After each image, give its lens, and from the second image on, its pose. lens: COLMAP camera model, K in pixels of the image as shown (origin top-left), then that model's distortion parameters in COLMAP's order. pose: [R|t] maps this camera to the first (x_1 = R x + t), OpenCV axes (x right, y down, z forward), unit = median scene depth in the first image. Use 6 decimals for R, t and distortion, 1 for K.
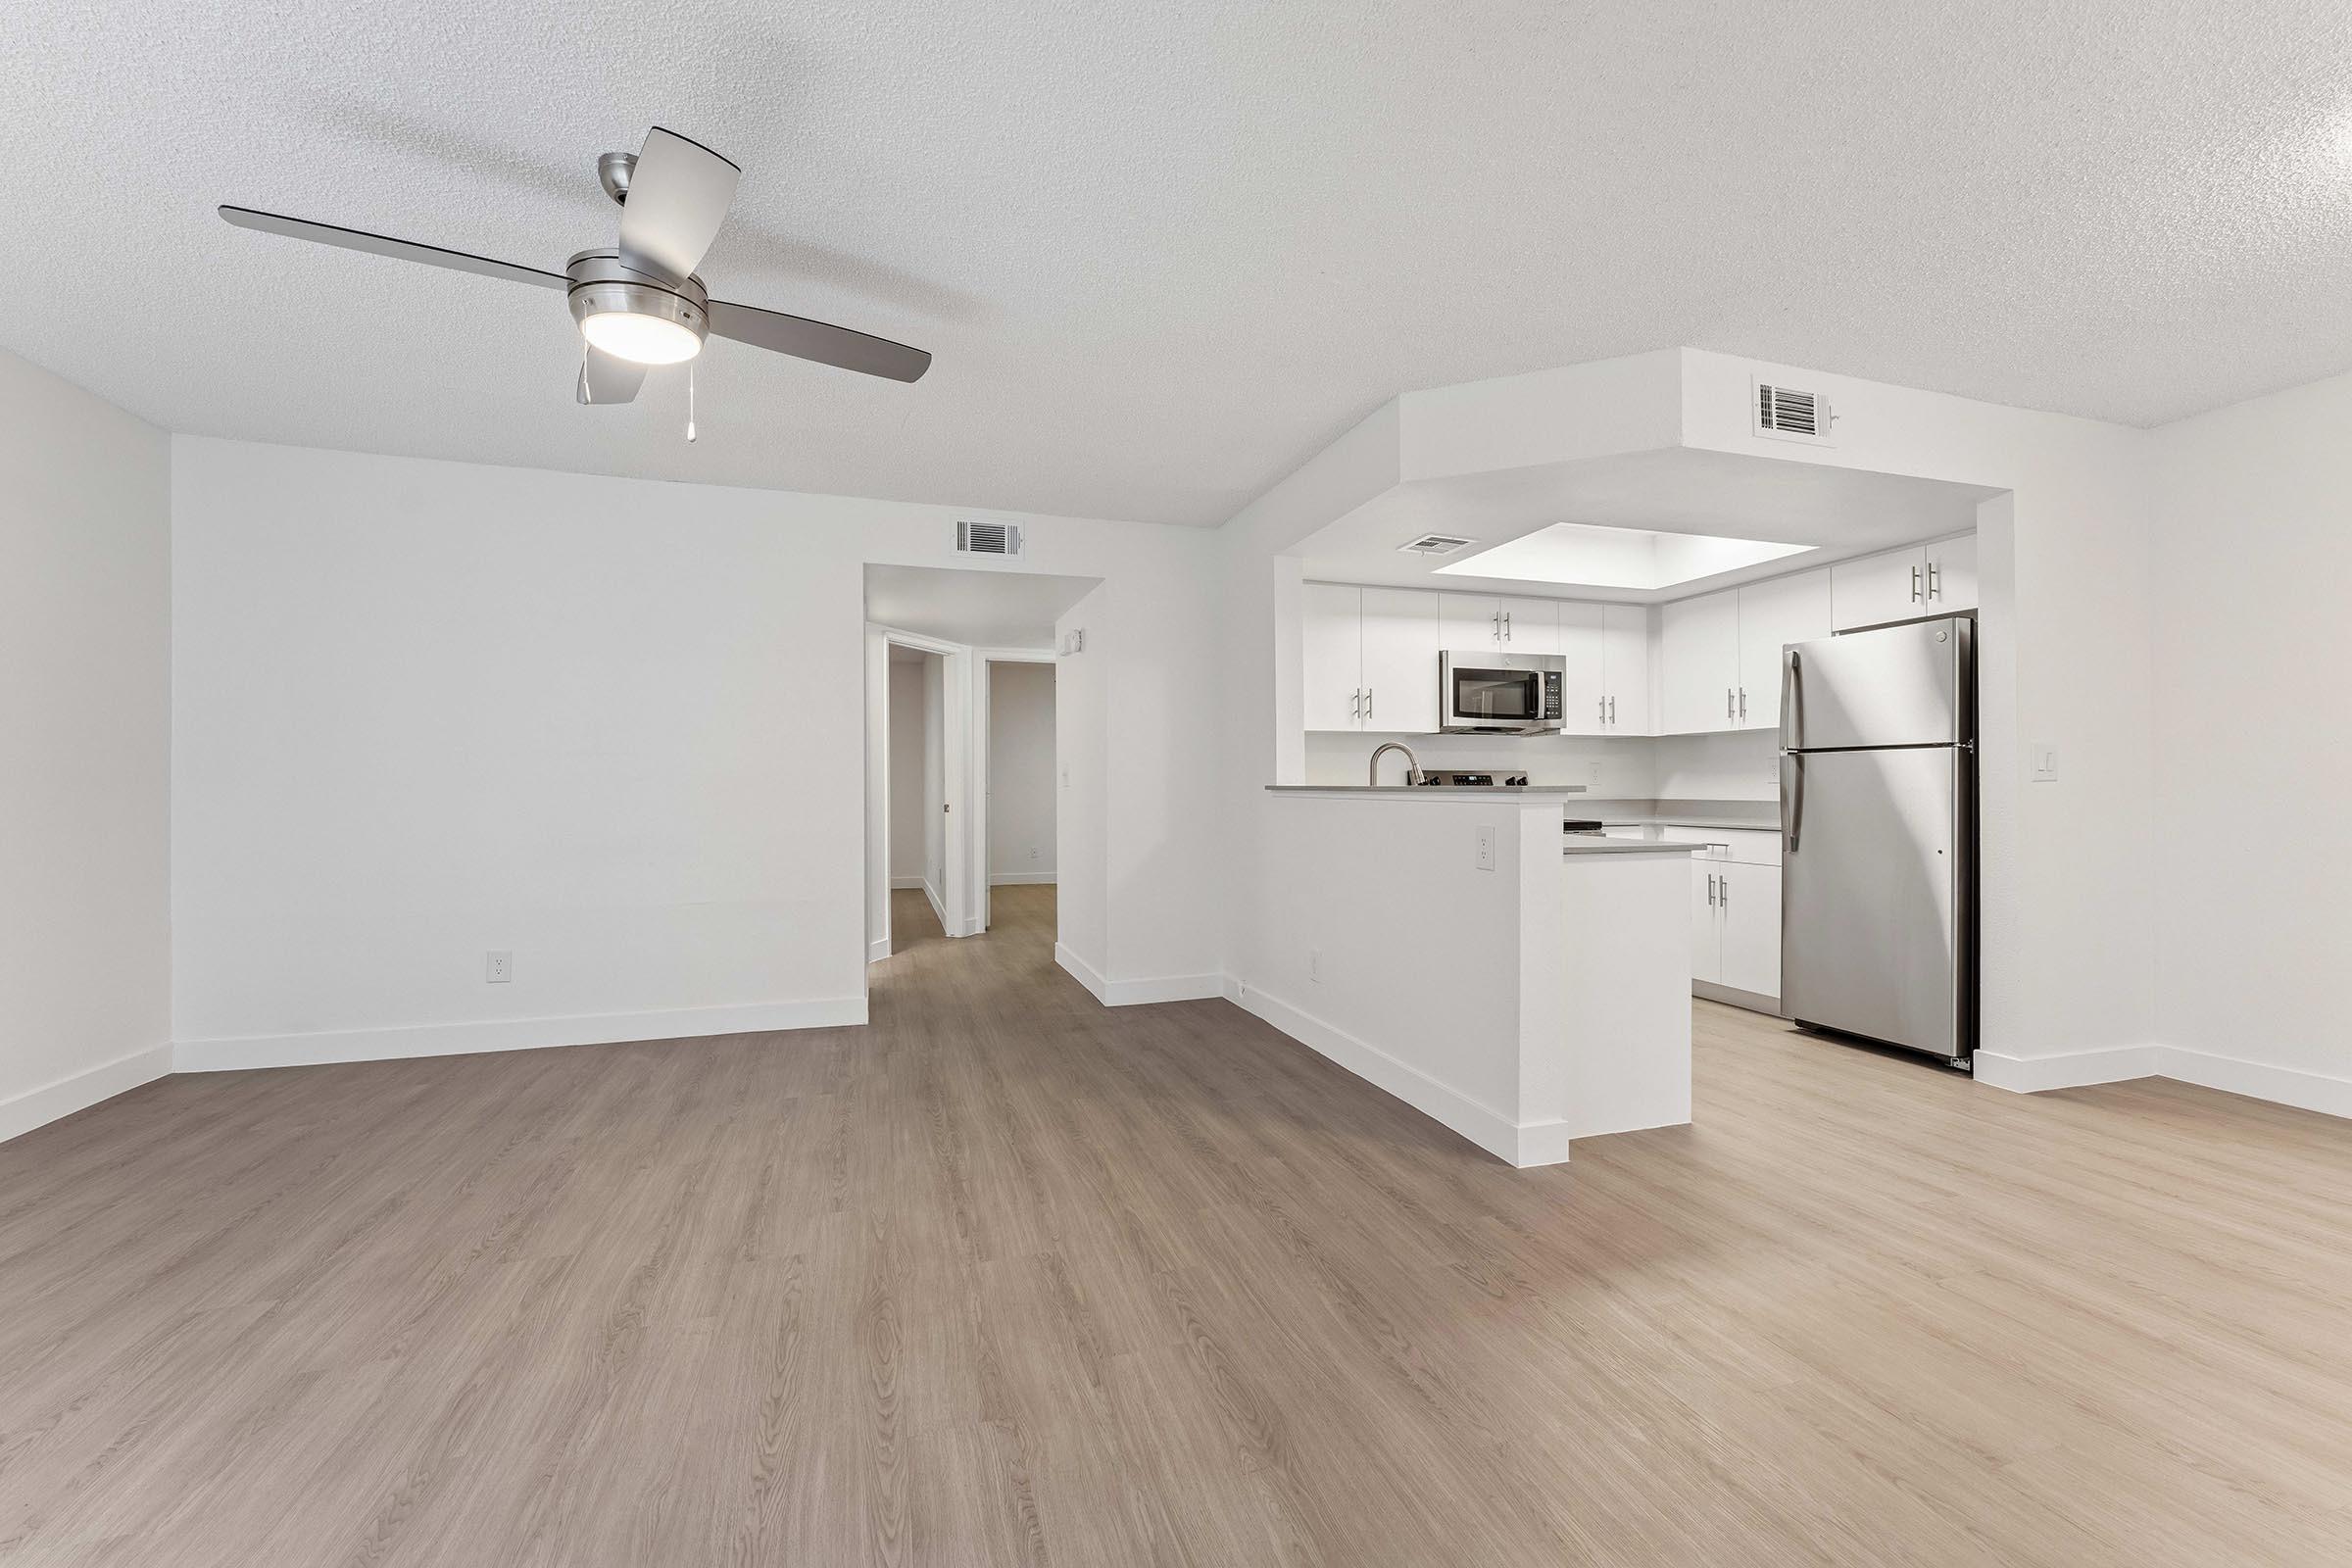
lens RADIAL K [[943.9, 0, 1176.4], [0, 943.9, 784.2], [0, 0, 1]] dist [-0.001294, -0.000359]
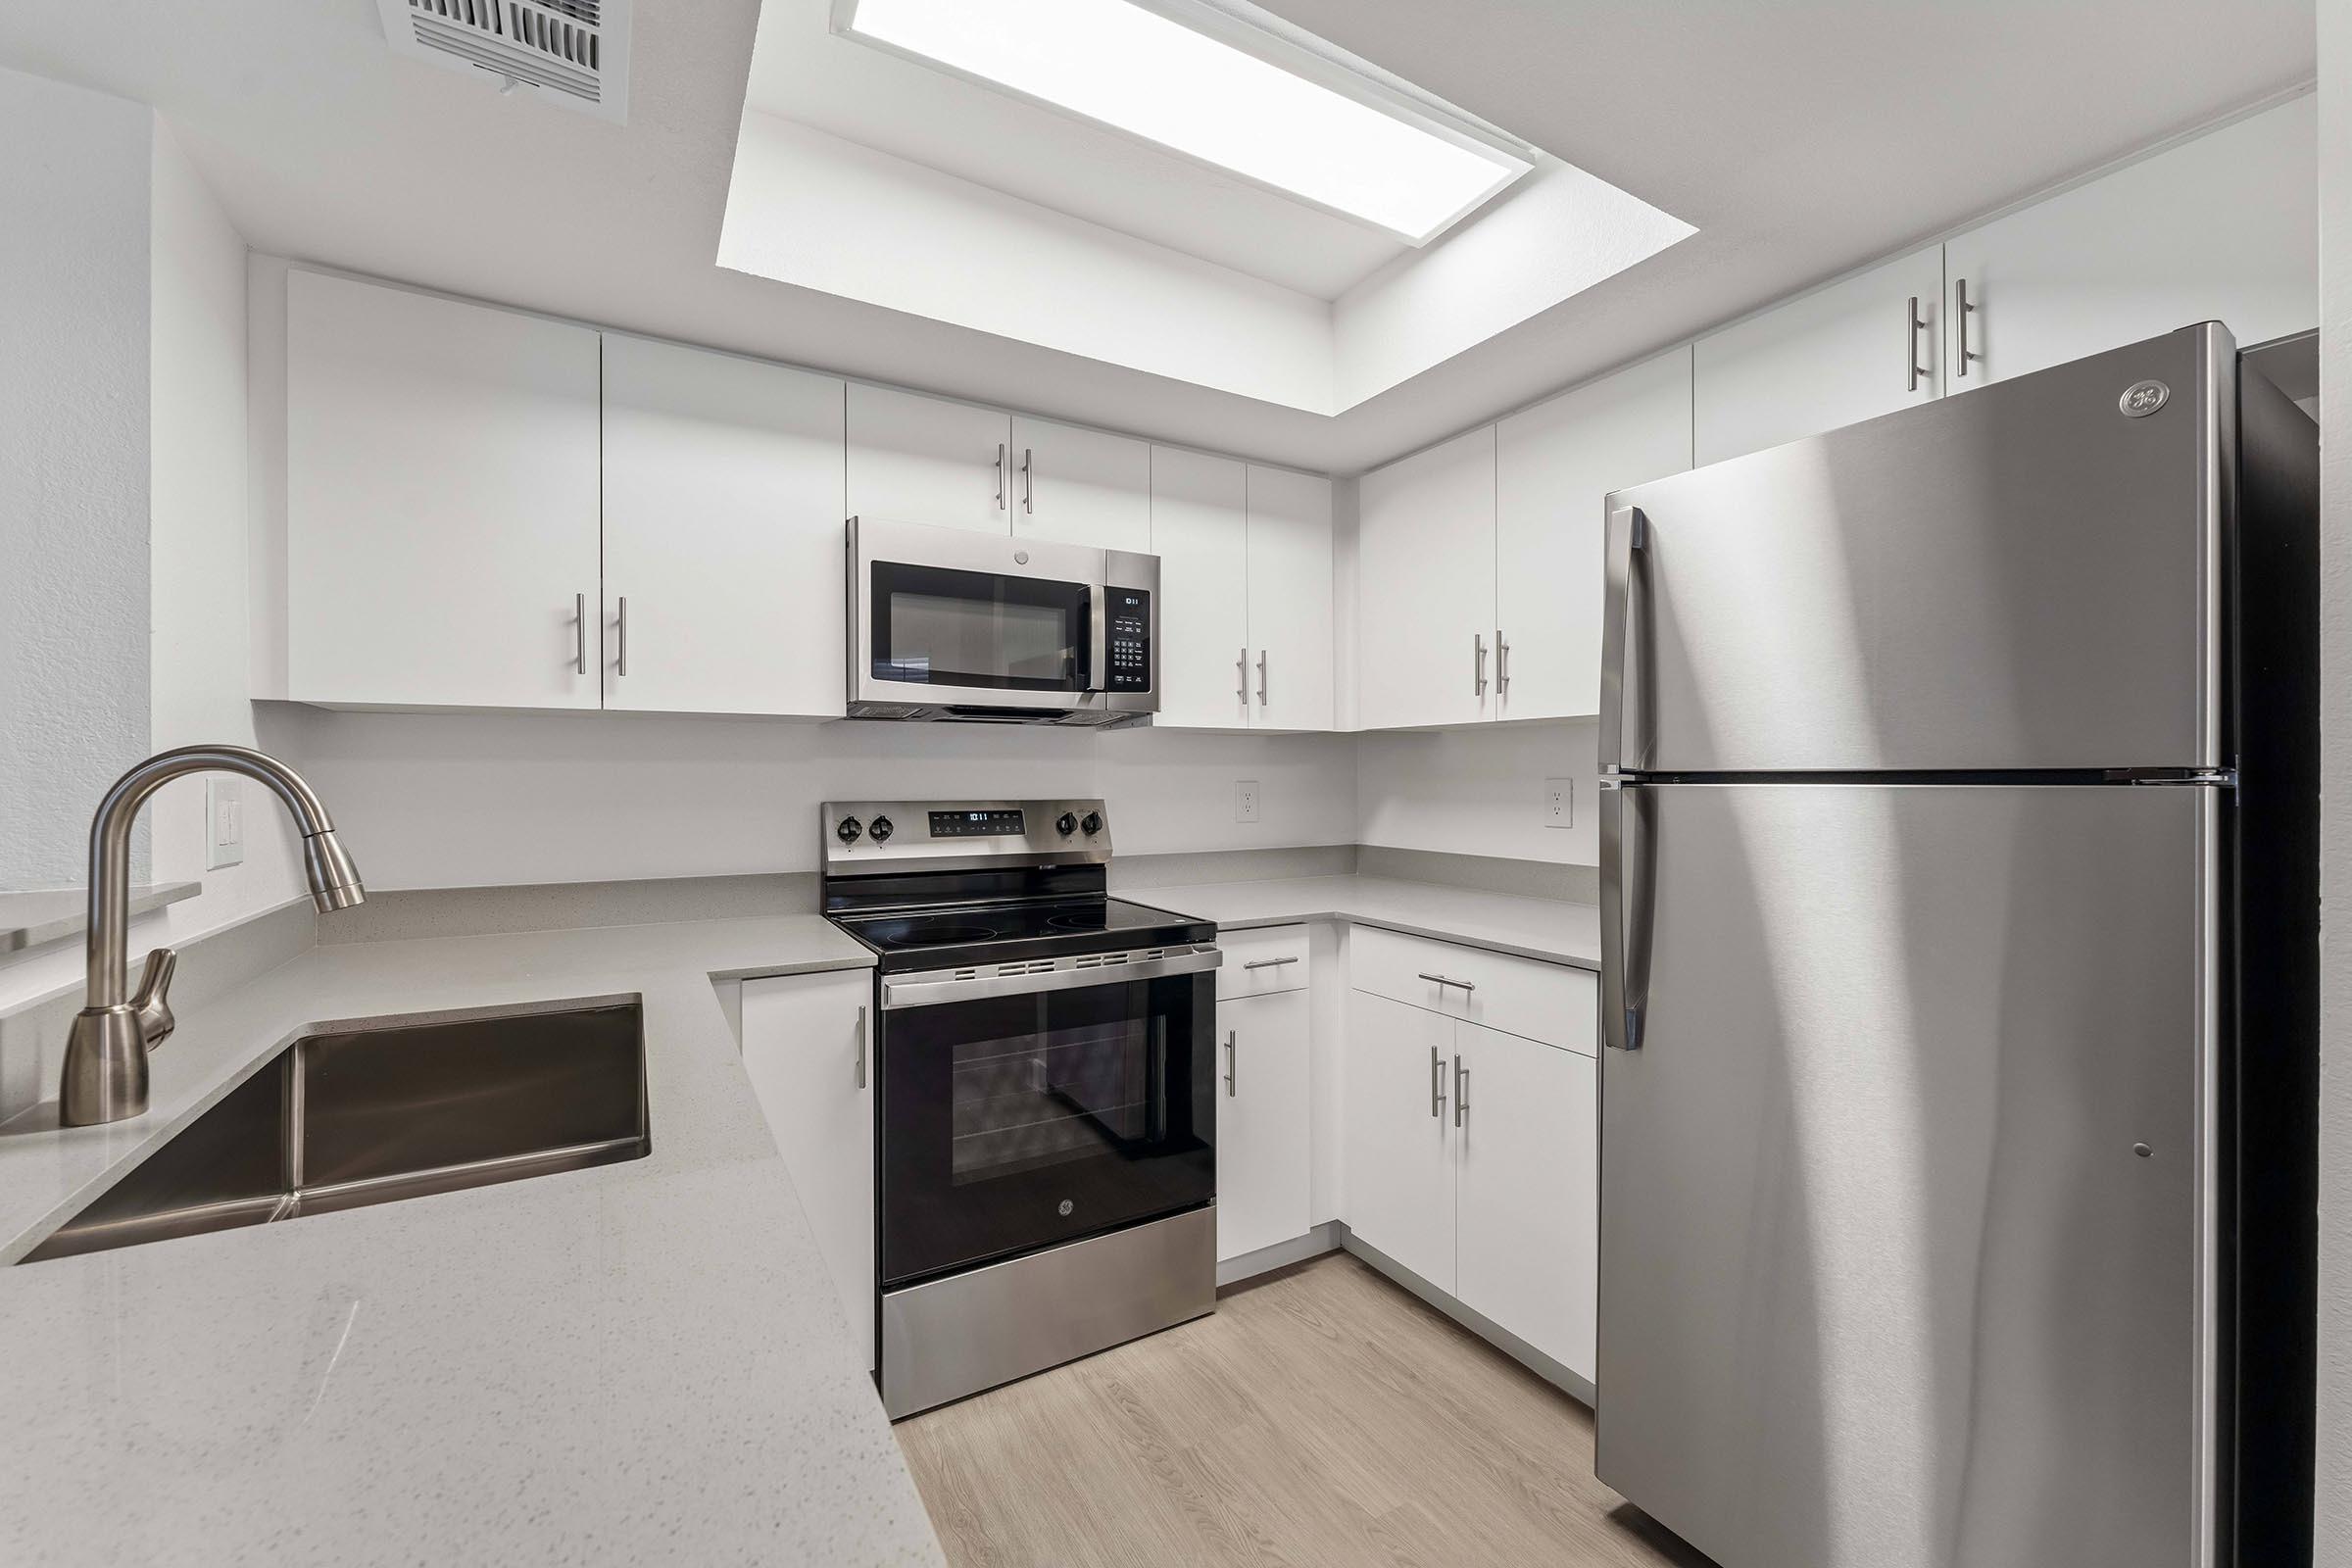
lens RADIAL K [[942.4, 0, 1177.3], [0, 942.4, 780.1], [0, 0, 1]] dist [-0.000650, -0.000318]
pose [[0.975824, 0.001723, 0.218552, 0.400211], [-0.003098, 0.999978, 0.005946, -0.035877], [-0.218537, -0.006480, 0.975807, 0.680274]]
